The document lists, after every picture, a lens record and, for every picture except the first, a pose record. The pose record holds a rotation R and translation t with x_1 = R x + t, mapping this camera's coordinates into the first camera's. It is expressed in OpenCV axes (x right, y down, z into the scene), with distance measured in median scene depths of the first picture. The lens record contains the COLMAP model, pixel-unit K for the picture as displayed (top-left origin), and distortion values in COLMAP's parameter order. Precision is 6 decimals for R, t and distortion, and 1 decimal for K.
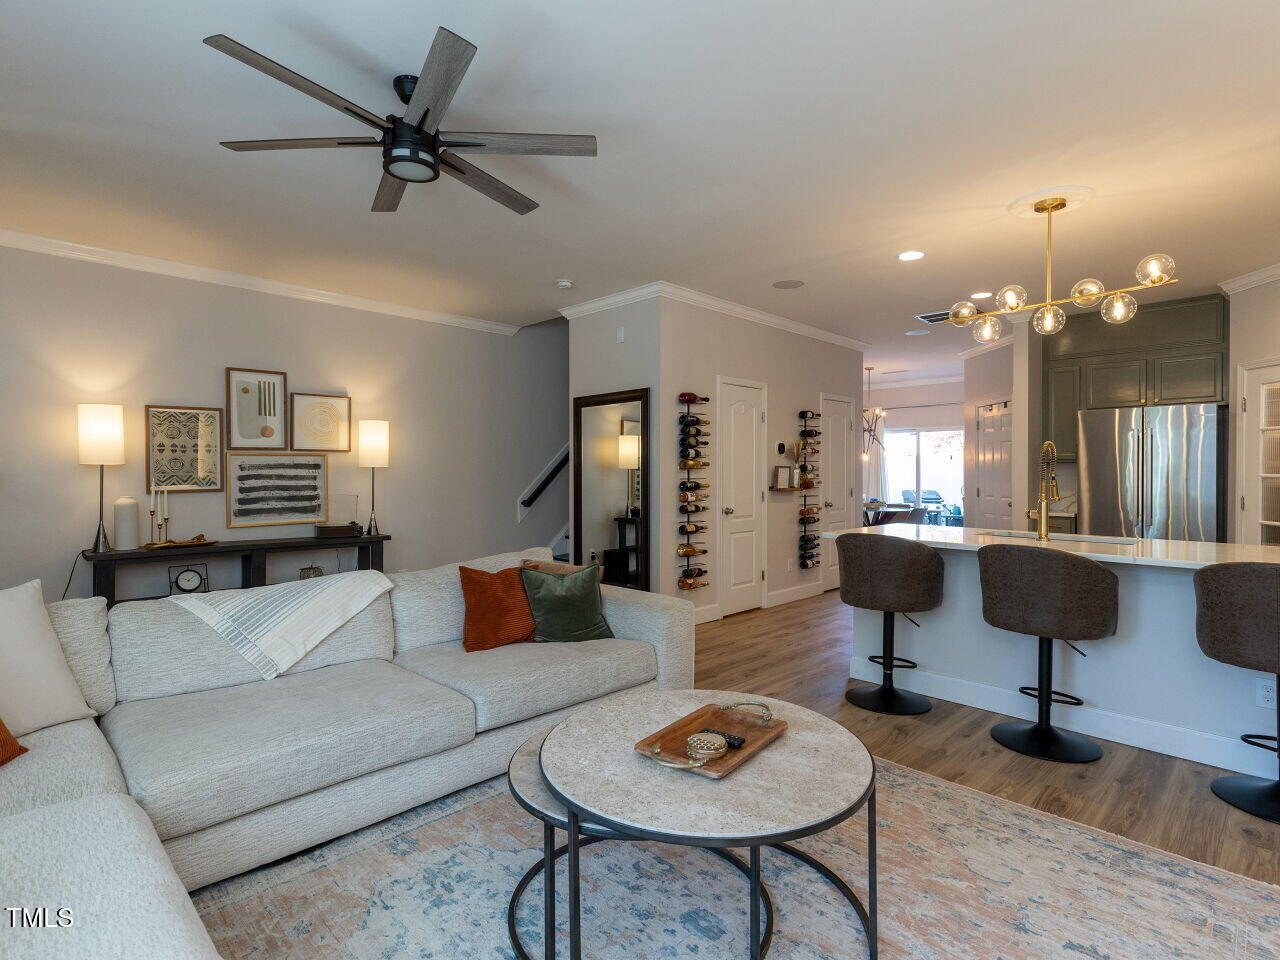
lens RADIAL K [[650.3, 0, 638.8], [0, 650.3, 476.0], [0, 0, 1]] dist [0.002290, -0.000364]
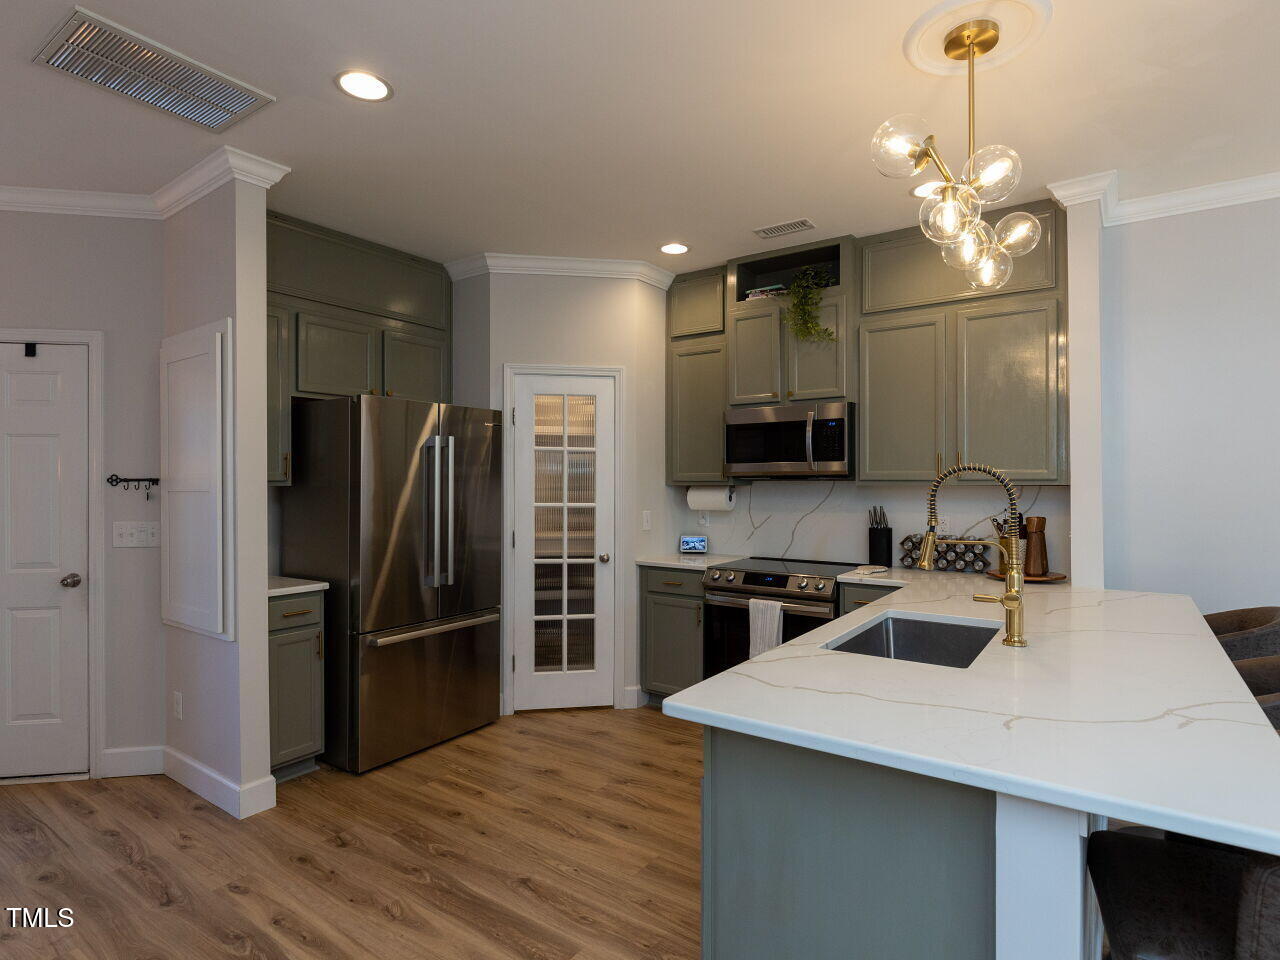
lens RADIAL K [[680.4, 0, 638.4], [0, 680.4, 485.8], [0, 0, 1]] dist [-0.001049, 0.000056]
pose [[-0.175099, -0.004968, 0.984538, 0.060723], [0.007943, 0.999948, 0.006458, -0.021817], [-0.984519, 0.008951, -0.175051, 0.756204]]
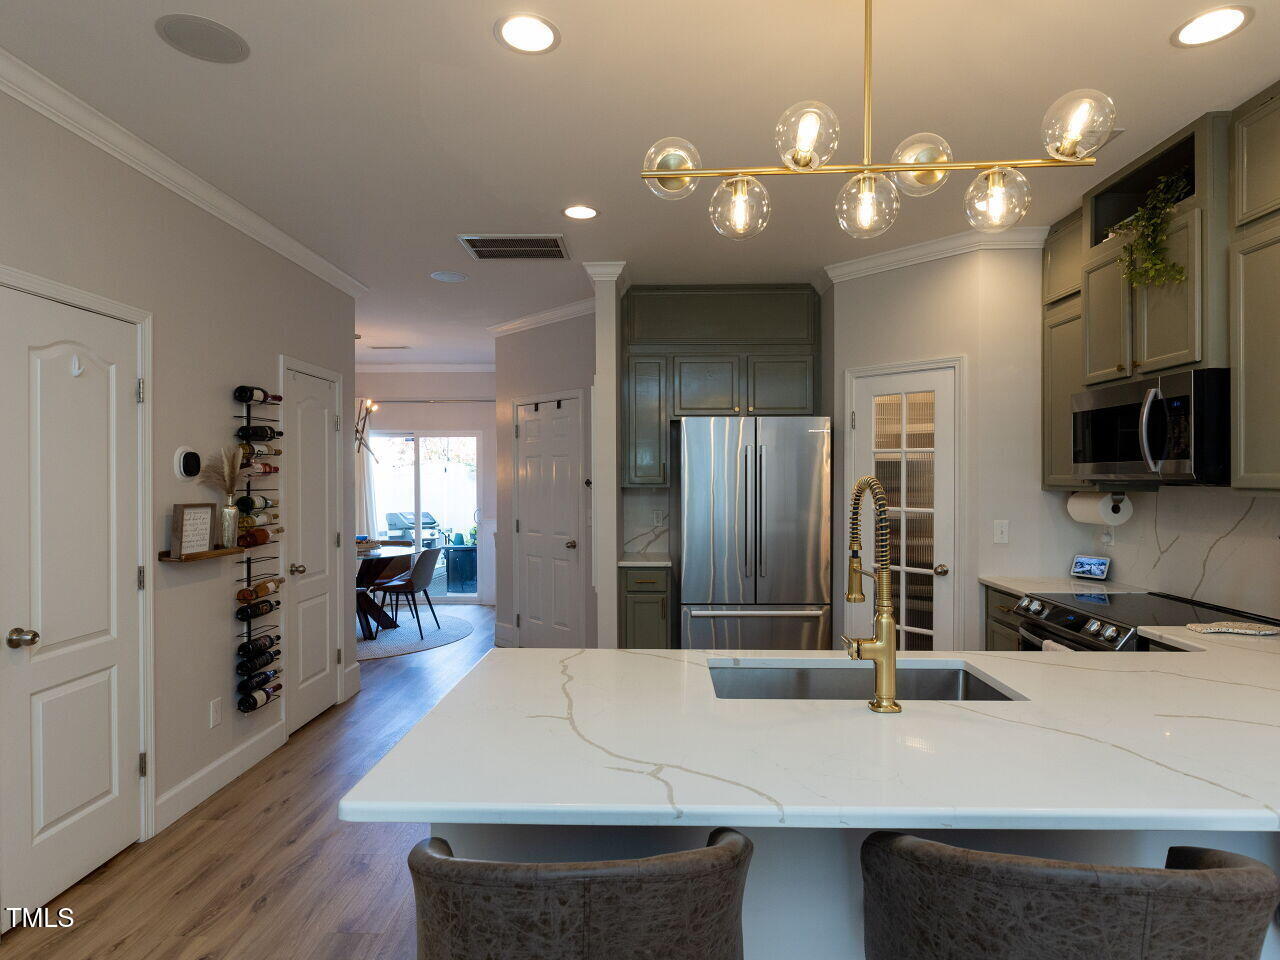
lens RADIAL K [[711.5, 0, 645.7], [0, 711.5, 478.0], [0, 0, 1]] dist [-0.003515, -0.001255]
pose [[0.717640, -0.003404, 0.696406, 0.099144], [0.007677, 0.999966, -0.003023, -0.028133], [-0.696372, 0.007516, 0.717642, 0.413989]]
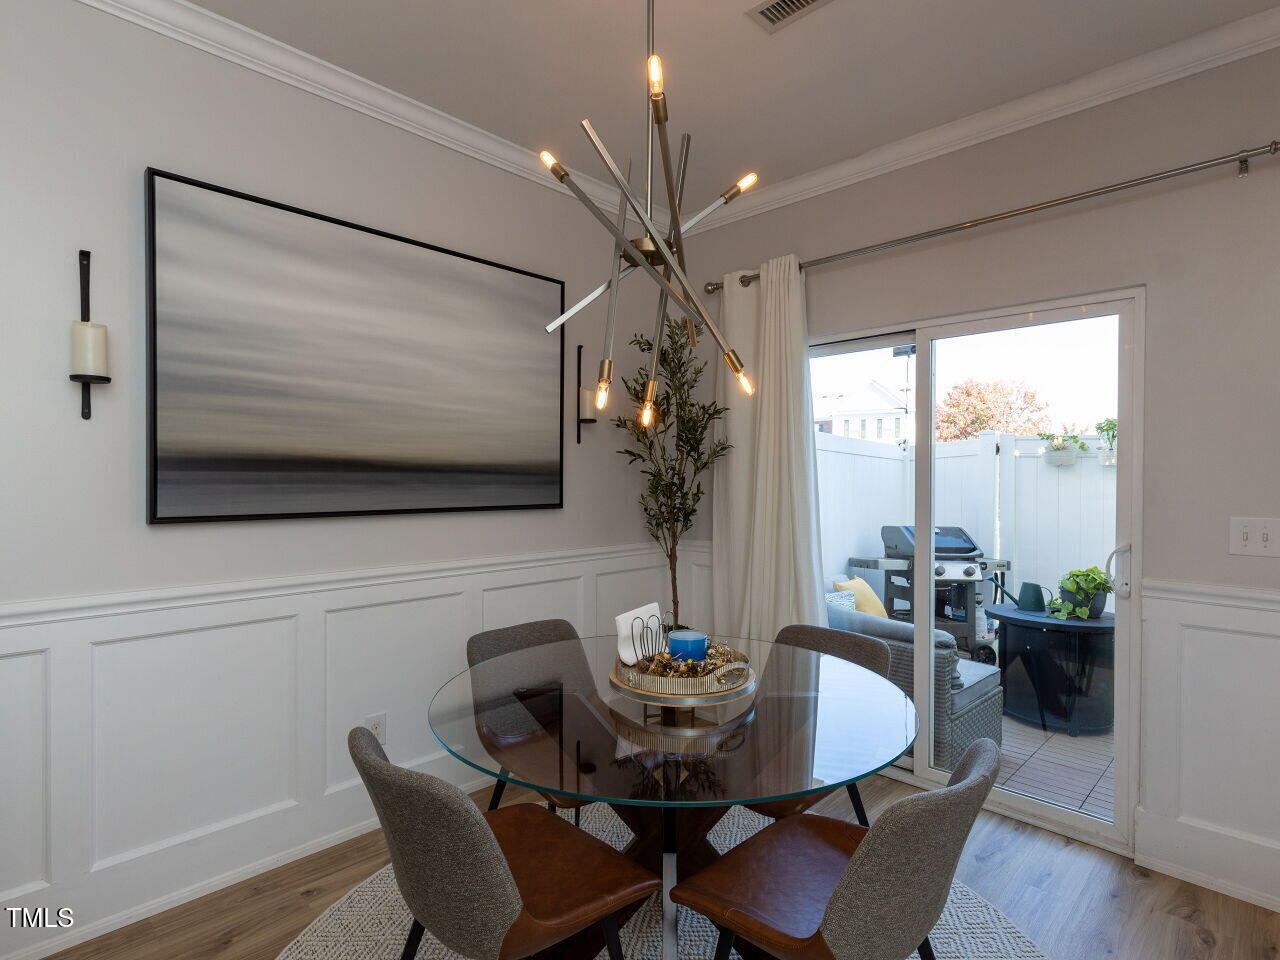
lens RADIAL K [[650.3, 0, 638.8], [0, 650.3, 476.0], [0, 0, 1]] dist [0.002290, -0.000364]
pose [[0.999981, 0.004672, 0.004004, 0.492272], [-0.004636, 0.999949, -0.009018, -0.013910], [-0.004046, 0.008999, 0.999951, 1.162105]]
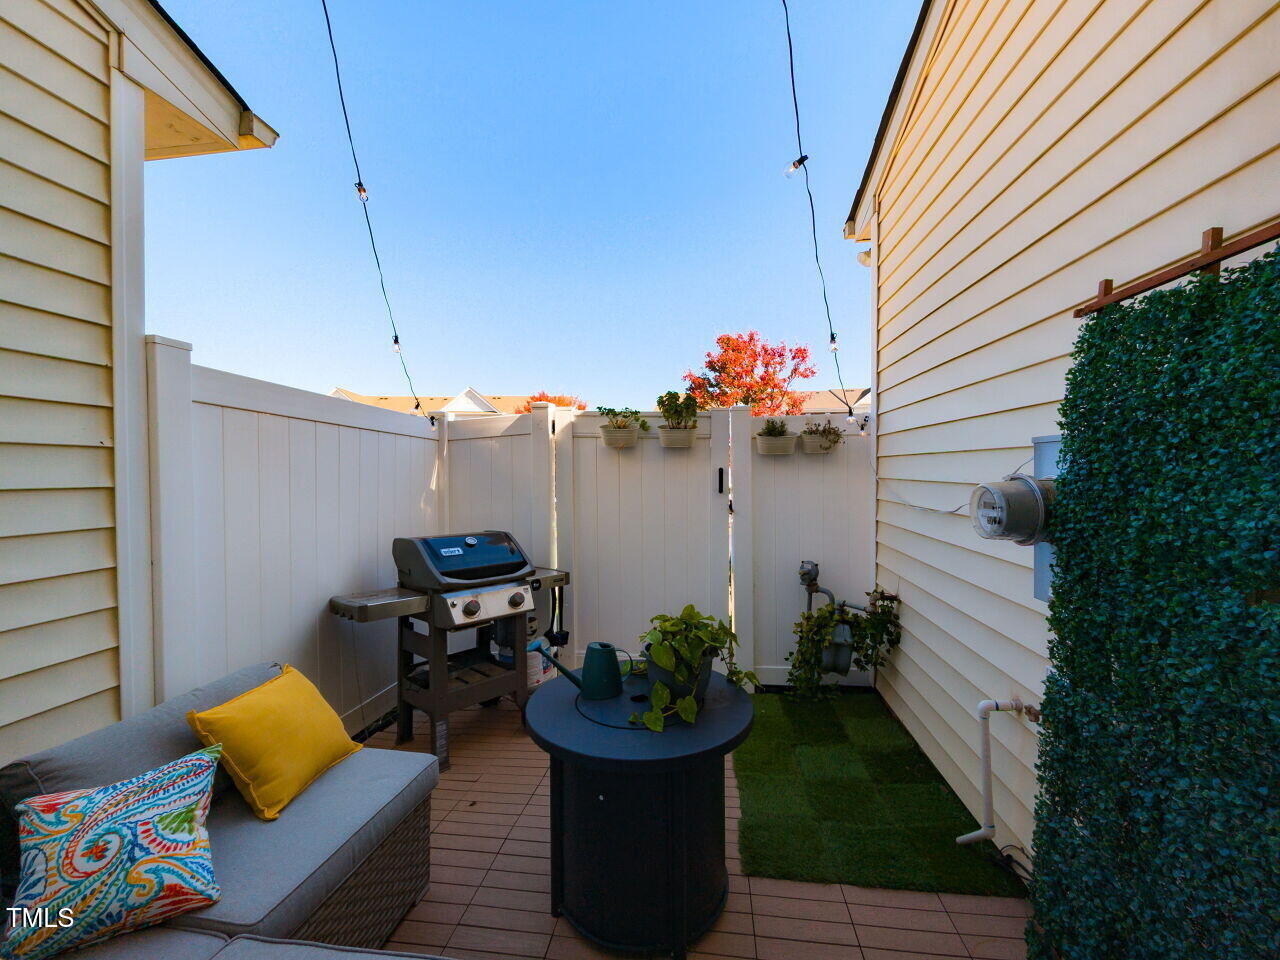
lens RADIAL K [[519.7, 0, 640.0], [0, 519.7, 480.0], [0, 0, 1]] dist [-0.000716, -0.000076]
pose [[0.792832, -0.016541, 0.609216, 0.721653], [0.007809, 0.999825, 0.016984, -0.012403], [-0.609391, -0.008708, 0.792822, 1.555553]]
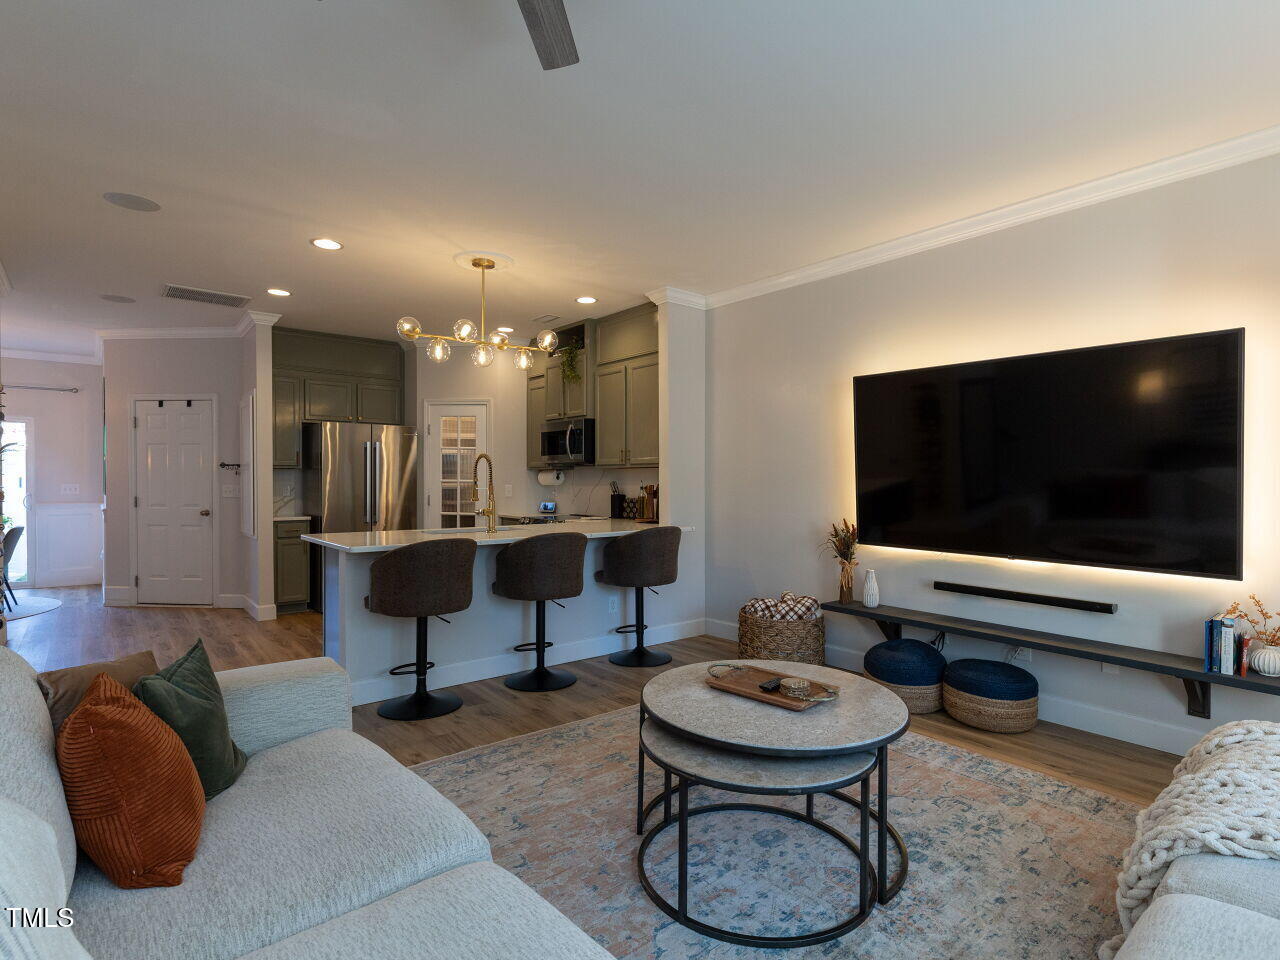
lens RADIAL K [[661.3, 0, 645.0], [0, 661.3, 487.3], [0, 0, 1]] dist [0.004501, 0.000732]
pose [[0.086521, -0.012031, 0.996177, -0.332363], [0.004670, 0.999921, 0.011671, -0.000347], [-0.996239, 0.003642, 0.086571, 0.317459]]
